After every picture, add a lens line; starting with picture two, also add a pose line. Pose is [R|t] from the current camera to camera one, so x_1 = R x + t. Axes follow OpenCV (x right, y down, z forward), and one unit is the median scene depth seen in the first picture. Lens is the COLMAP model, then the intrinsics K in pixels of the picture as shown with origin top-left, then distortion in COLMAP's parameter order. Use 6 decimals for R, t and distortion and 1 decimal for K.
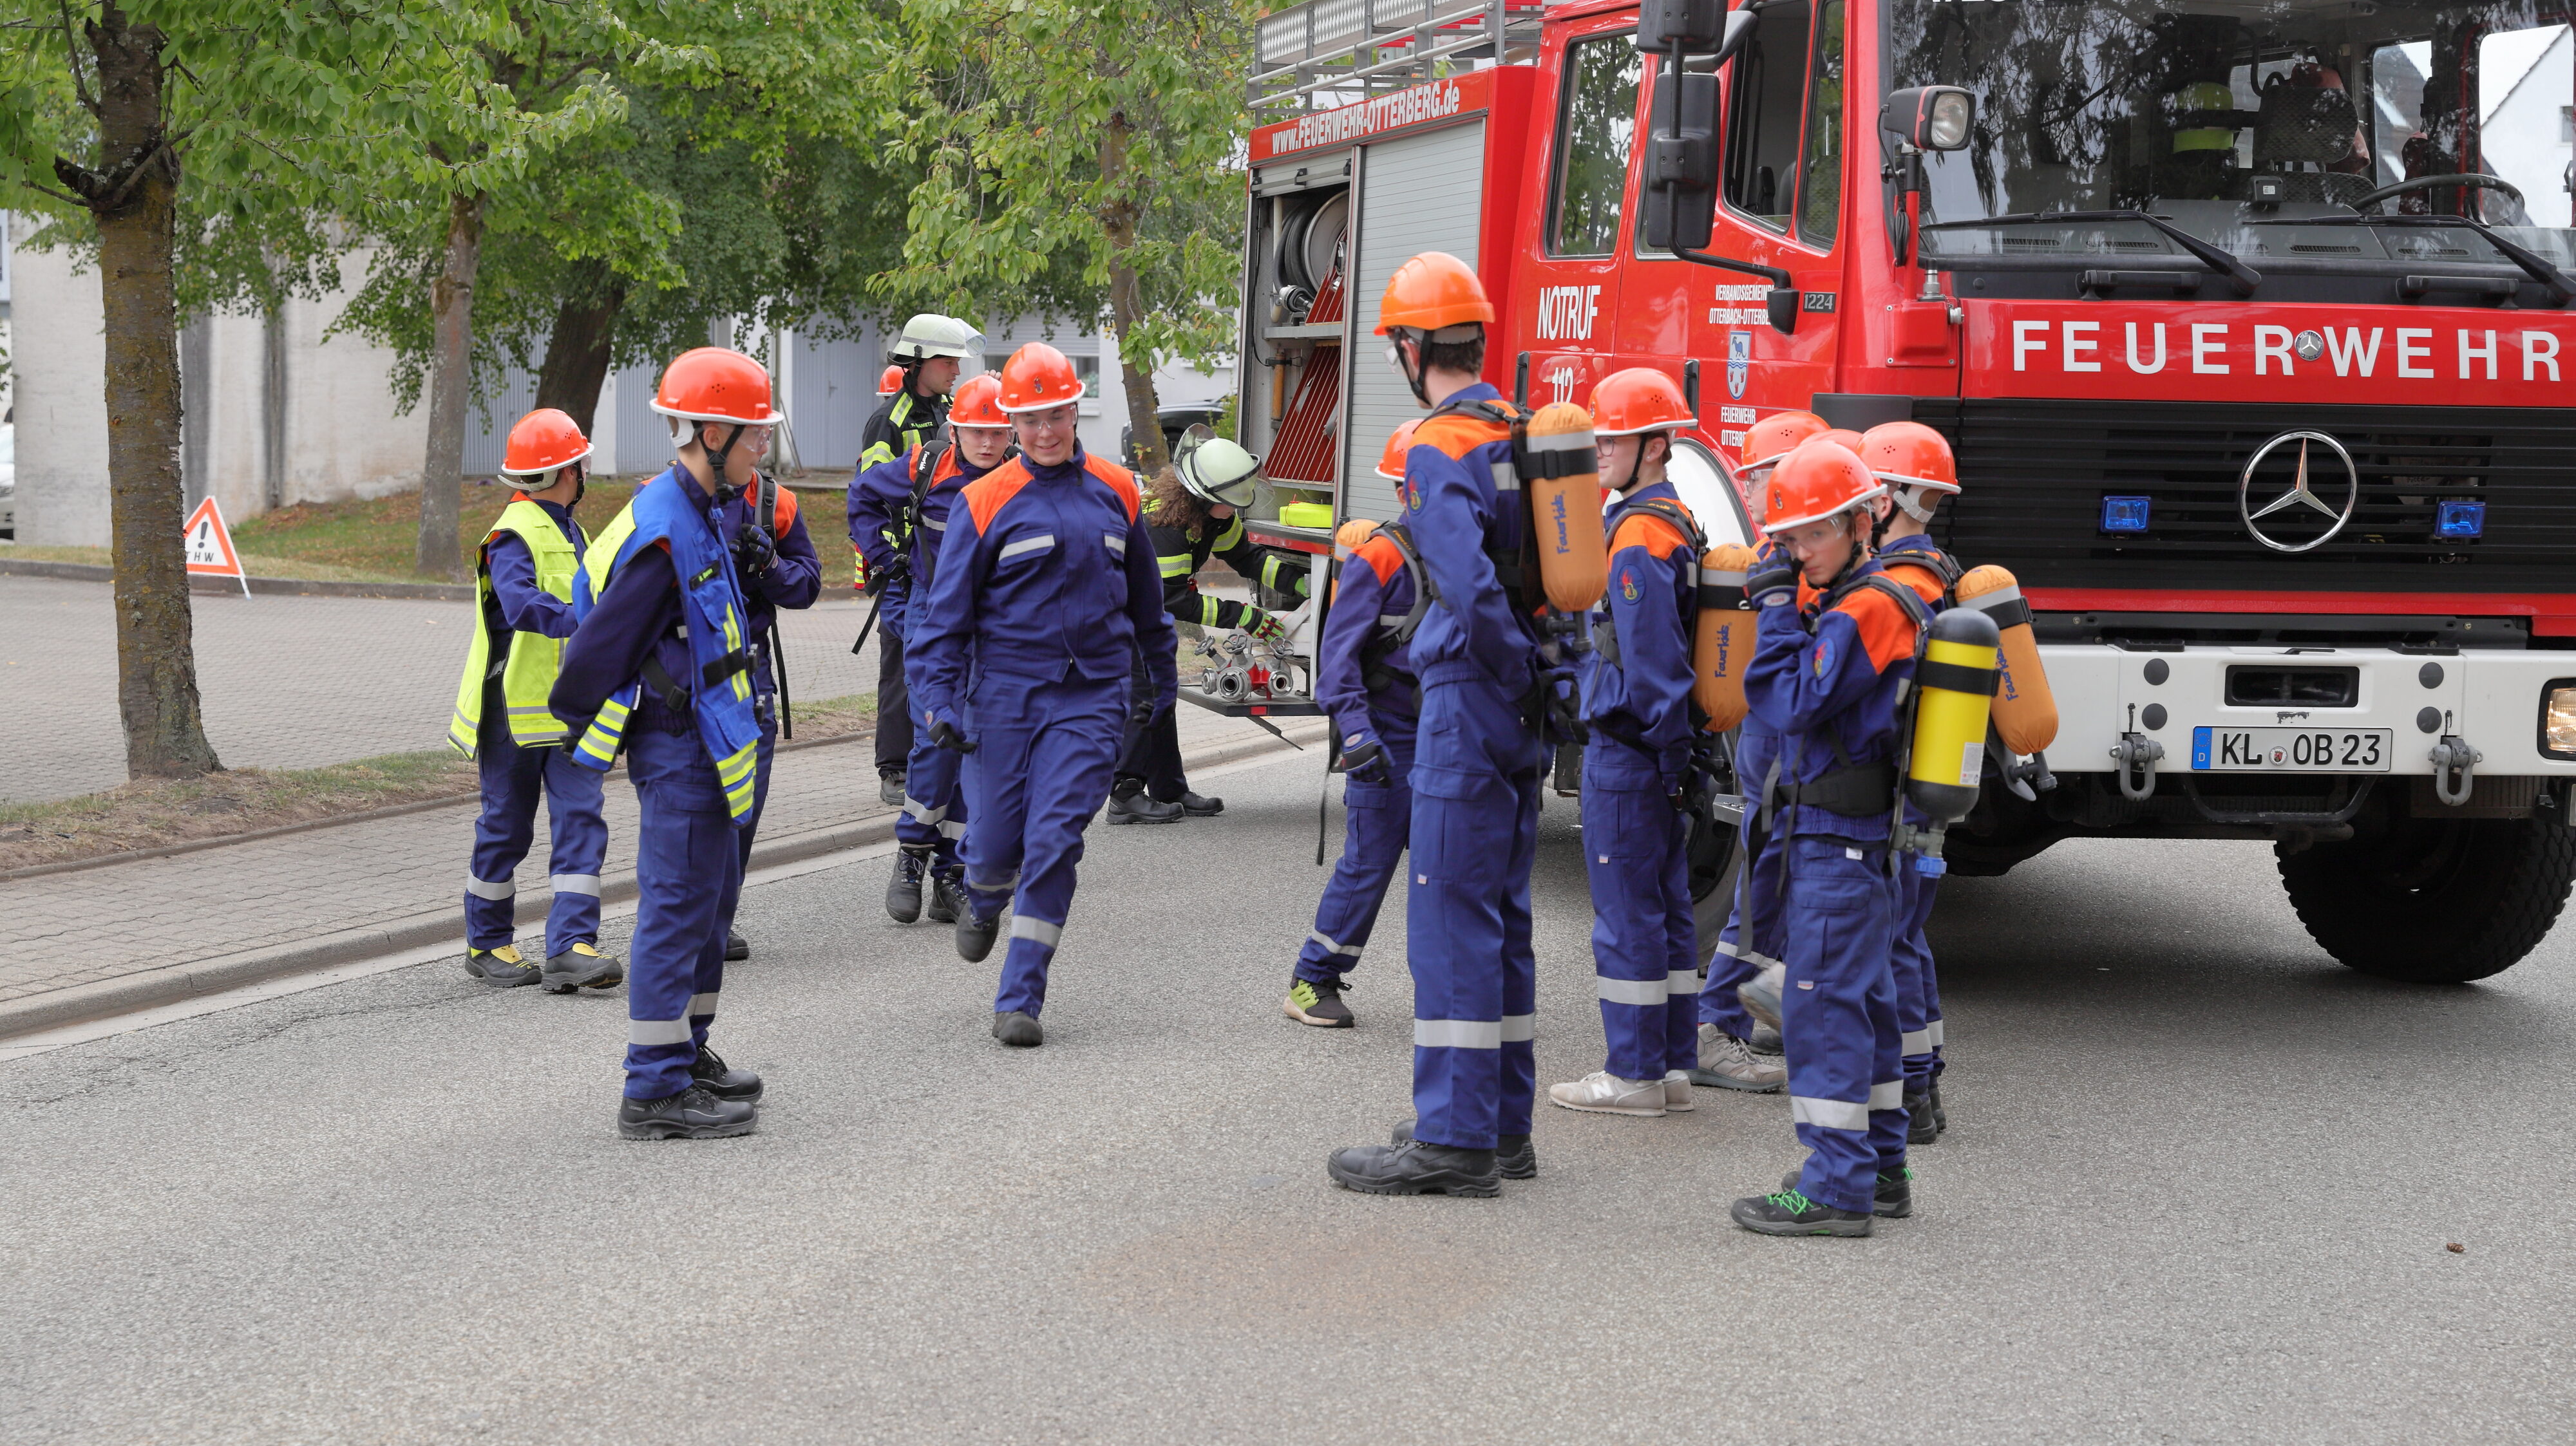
lens RADIAL K [[4961.3, 0, 1074.1], [0, 4961.3, 763.4], [0, 0, 1]] dist [0.212204, -0.029509]
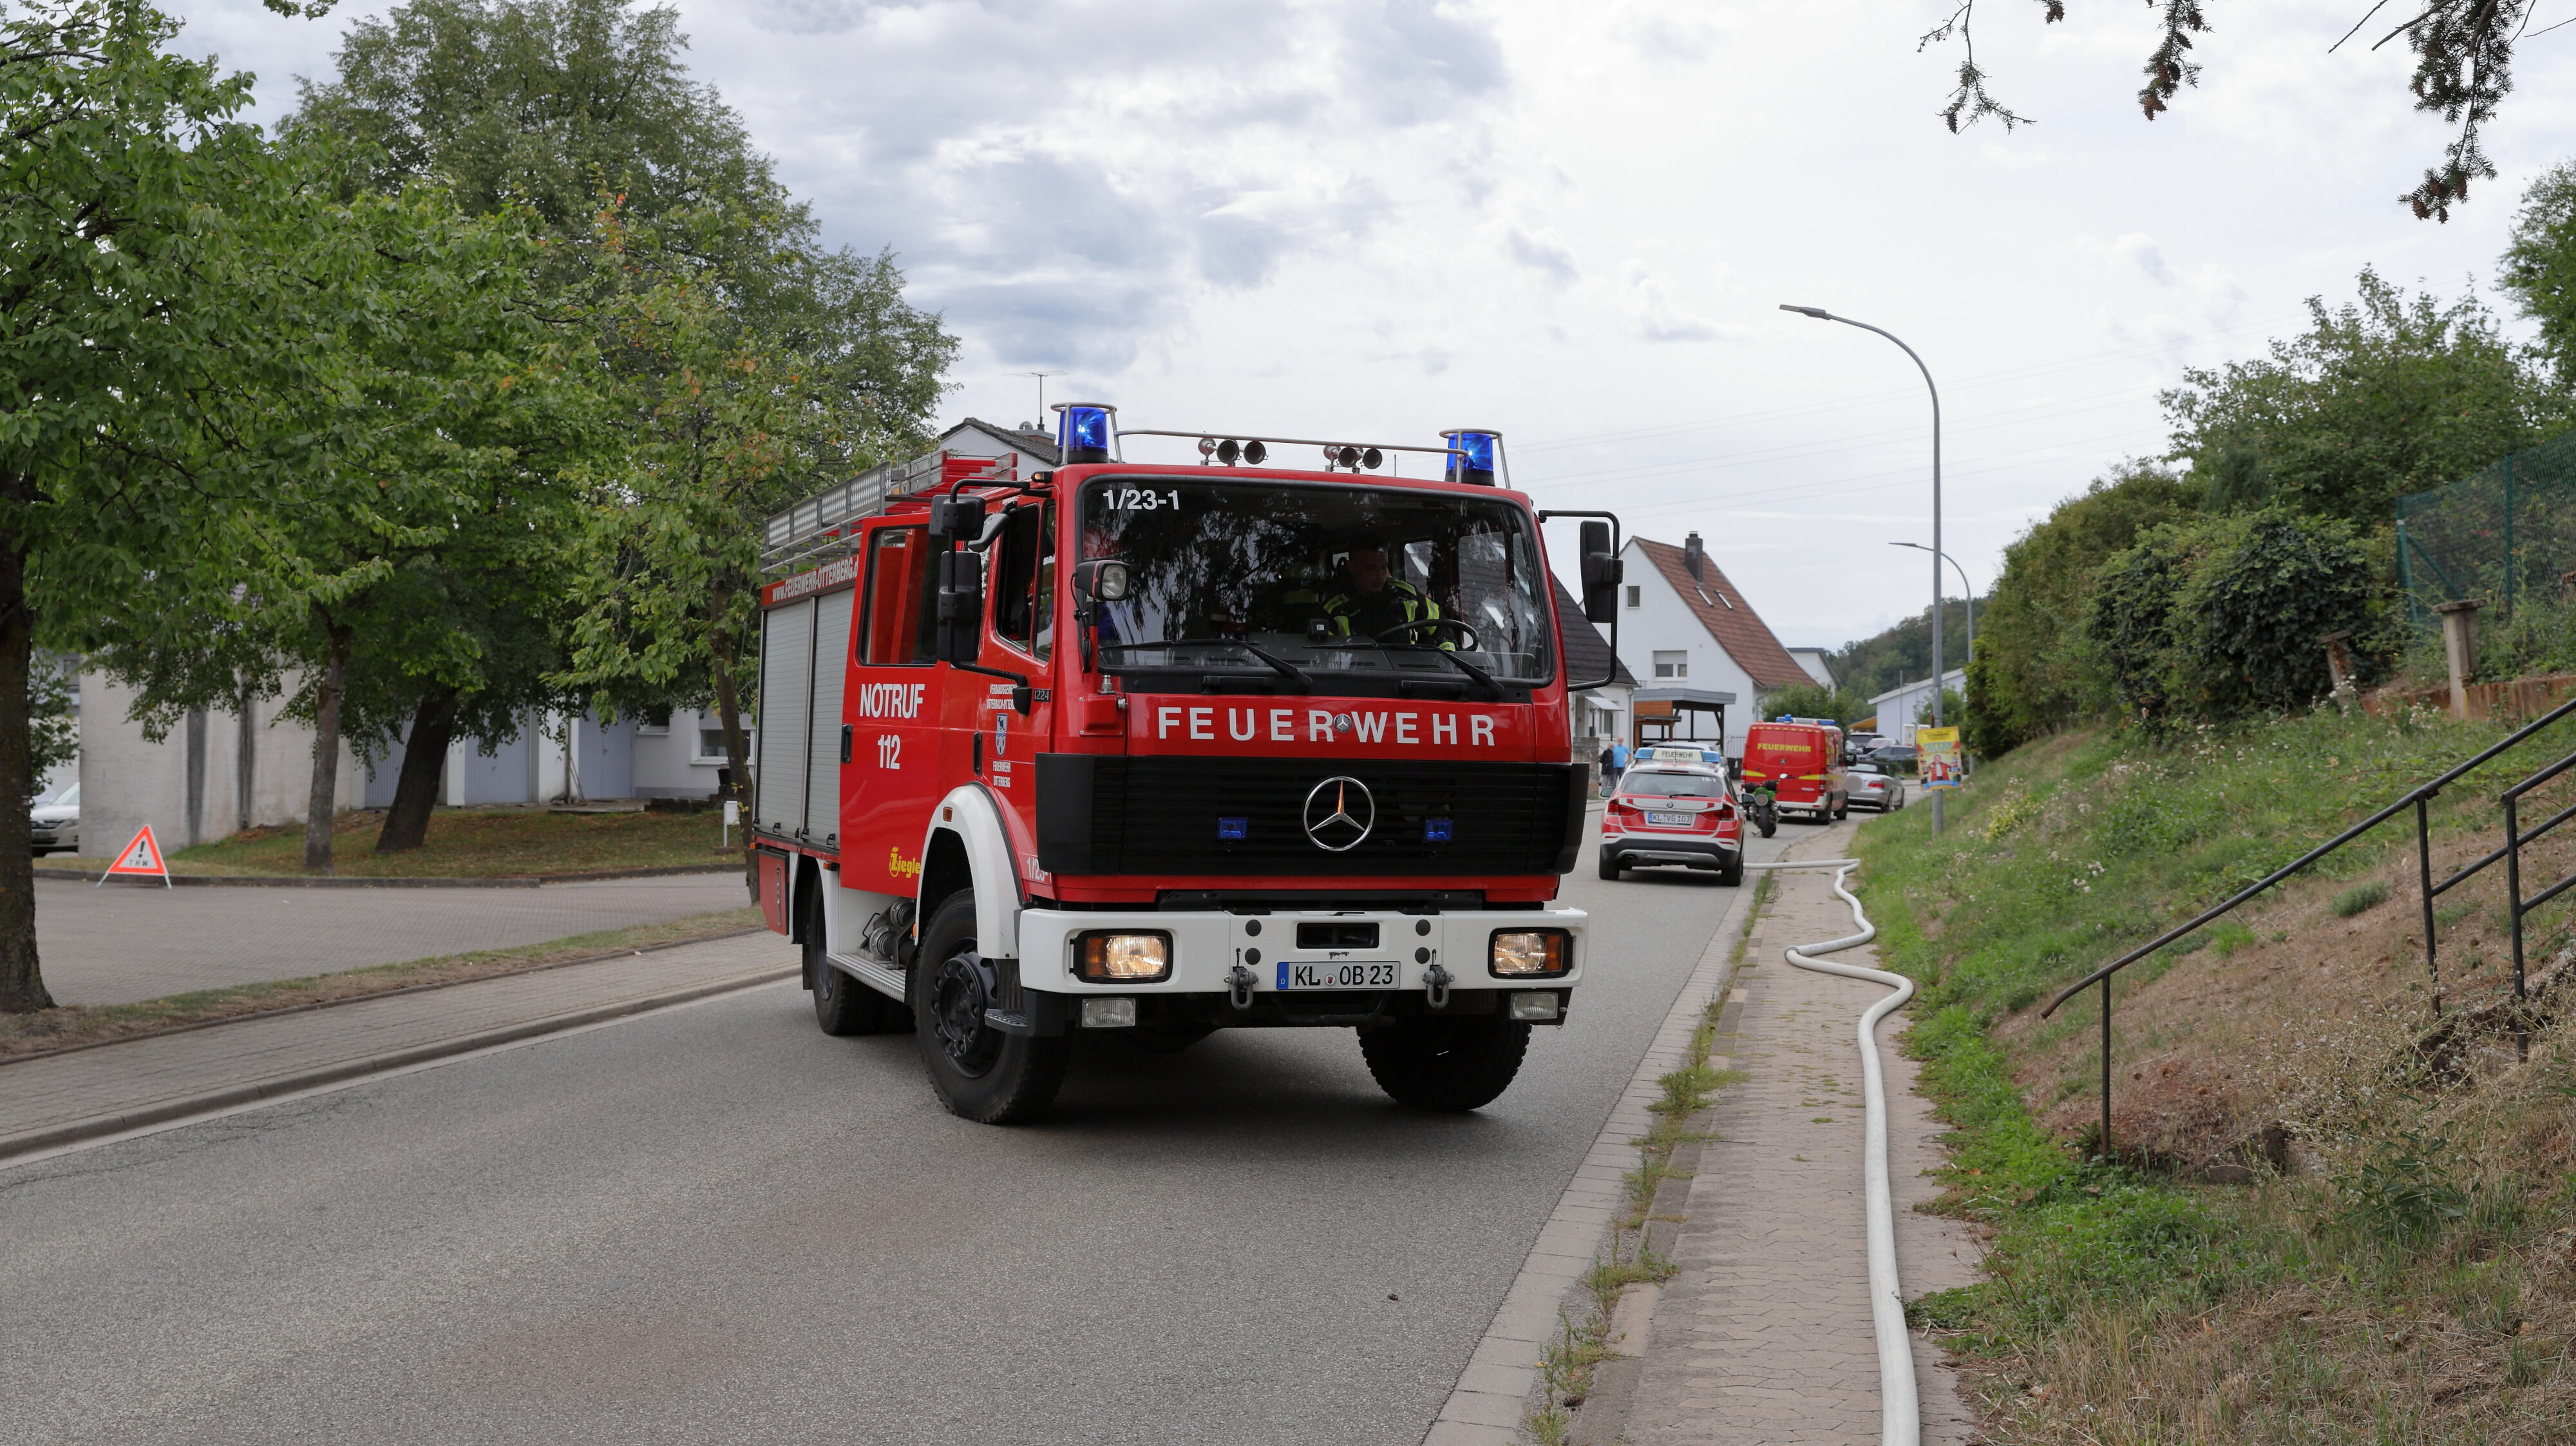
lens RADIAL K [[2661.8, 0, 1393.4], [0, 2661.8, 790.9], [0, 0, 1]] dist [0.004130, 0.019003]
pose [[0.990031, -0.011118, 0.140407, 0.139825], [0.019121, 0.998260, -0.055778, -0.013055], [-0.139543, 0.057907, 0.988521, 0.152532]]
